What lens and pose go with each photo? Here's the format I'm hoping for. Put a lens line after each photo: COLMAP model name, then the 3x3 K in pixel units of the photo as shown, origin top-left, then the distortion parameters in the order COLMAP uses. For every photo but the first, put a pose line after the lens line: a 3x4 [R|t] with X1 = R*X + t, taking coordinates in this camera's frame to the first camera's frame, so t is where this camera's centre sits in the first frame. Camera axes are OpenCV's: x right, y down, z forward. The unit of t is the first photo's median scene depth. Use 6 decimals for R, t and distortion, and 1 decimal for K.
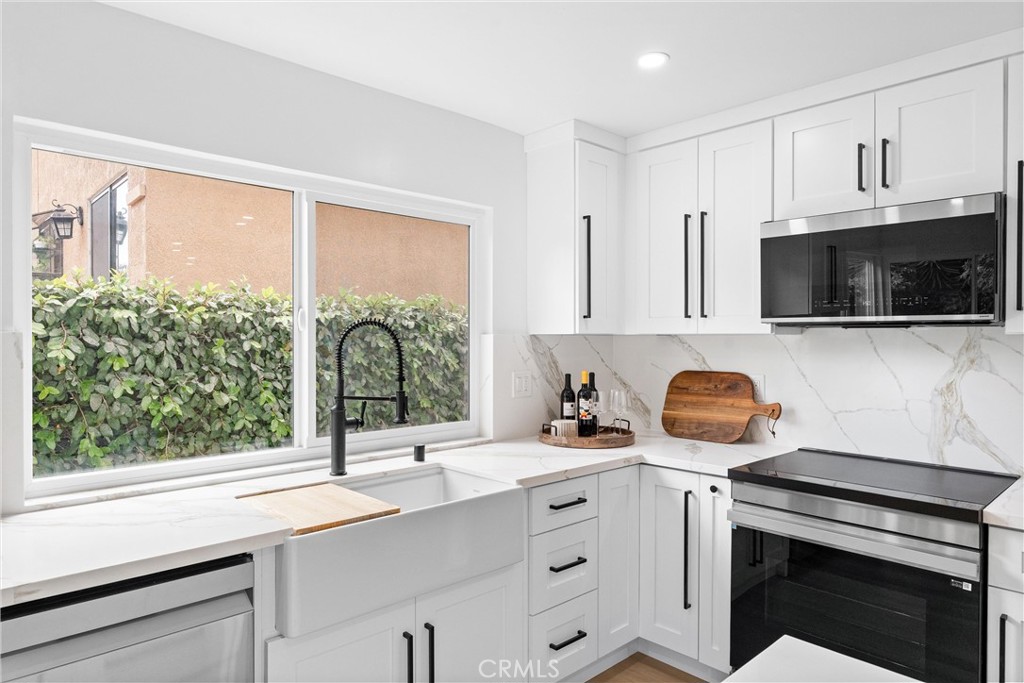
lens RADIAL K [[629.7, 0, 511.4], [0, 629.7, 341.2], [0, 0, 1]] dist [0.005428, -0.004509]
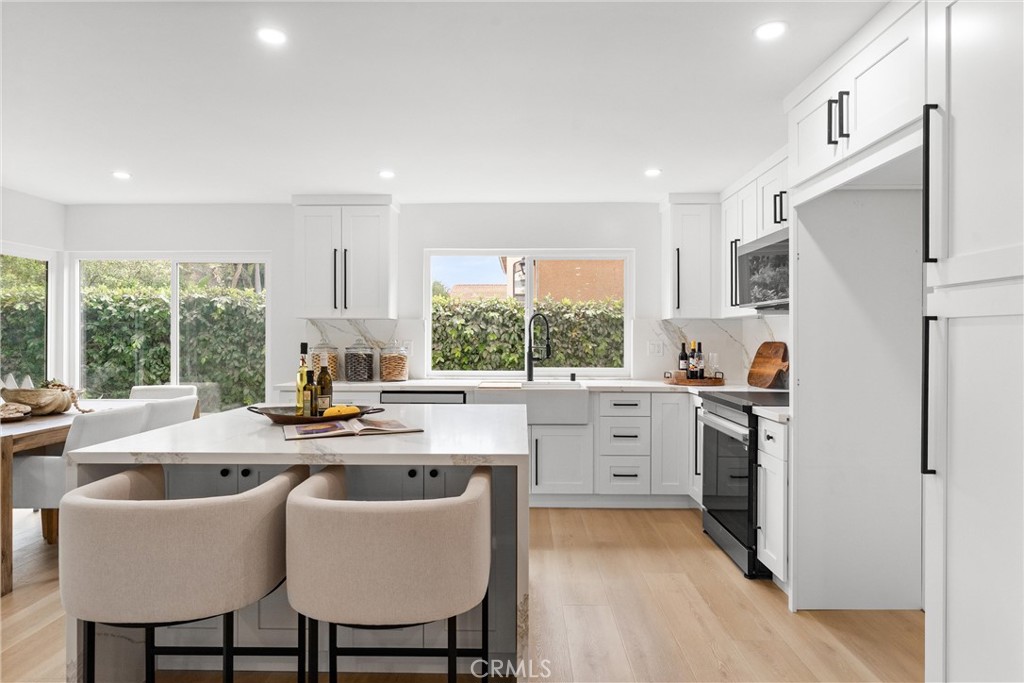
lens RADIAL K [[578.7, 0, 513.9], [0, 578.7, 337.9], [0, 0, 1]] dist [-0.005294, -0.000375]
pose [[0.718955, -0.000696, -0.695056, 0.837075], [-0.003543, 0.999983, -0.004666, 0.048266], [0.695048, 0.005817, 0.718940, -0.400620]]
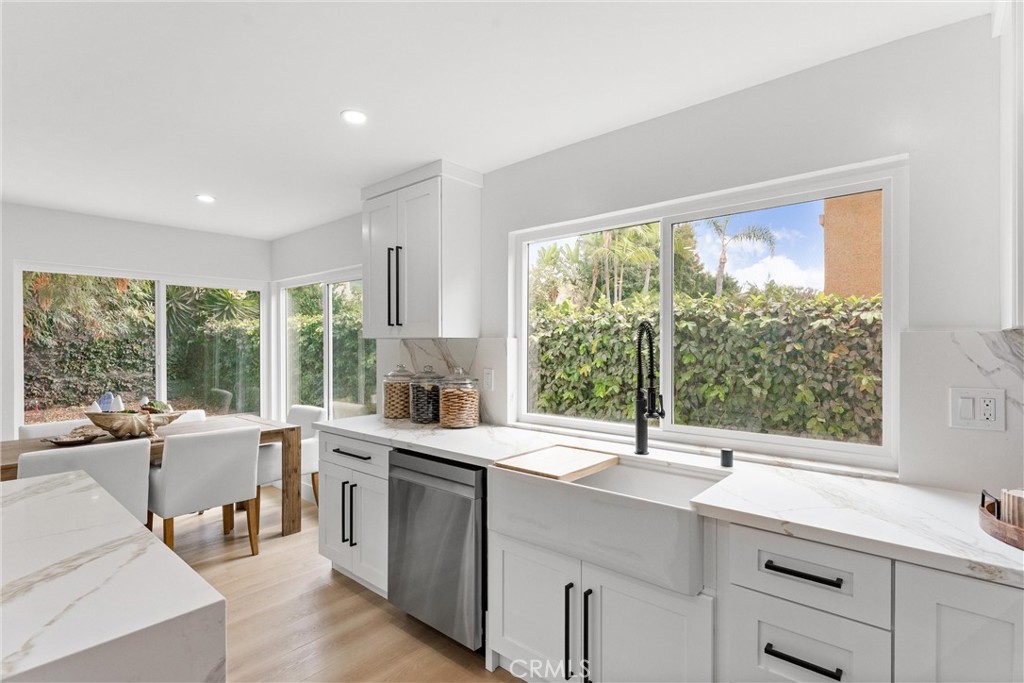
lens RADIAL K [[493.8, 0, 511.0], [0, 493.8, 342.6], [0, 0, 1]] dist [-0.001210, 0.000389]
pose [[0.101934, -0.005475, -0.994776, 0.465025], [-0.002671, 0.999980, -0.005778, 0.005709], [0.994788, 0.003246, 0.101917, 0.484226]]
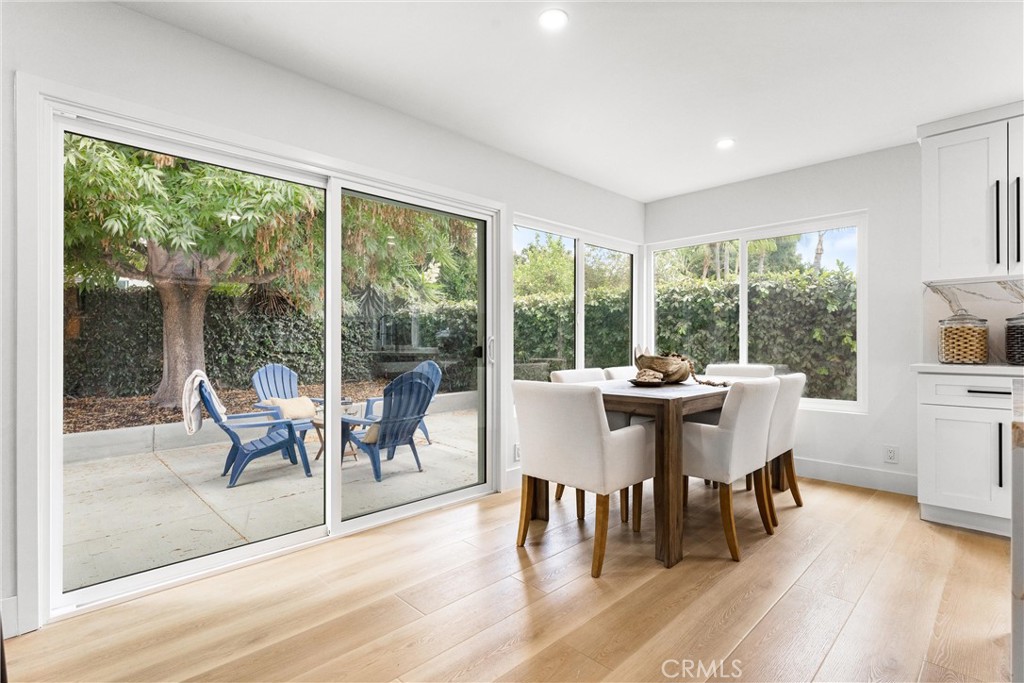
lens RADIAL K [[493.8, 0, 508.2], [0, 493.8, 341.2], [0, 0, 1]] dist [-0.001210, 0.000389]
pose [[0.021740, -0.006412, -0.999743, 0.369674], [-0.005004, 0.999966, -0.006522, 0.122553], [0.999751, 0.005144, 0.021707, -0.579933]]
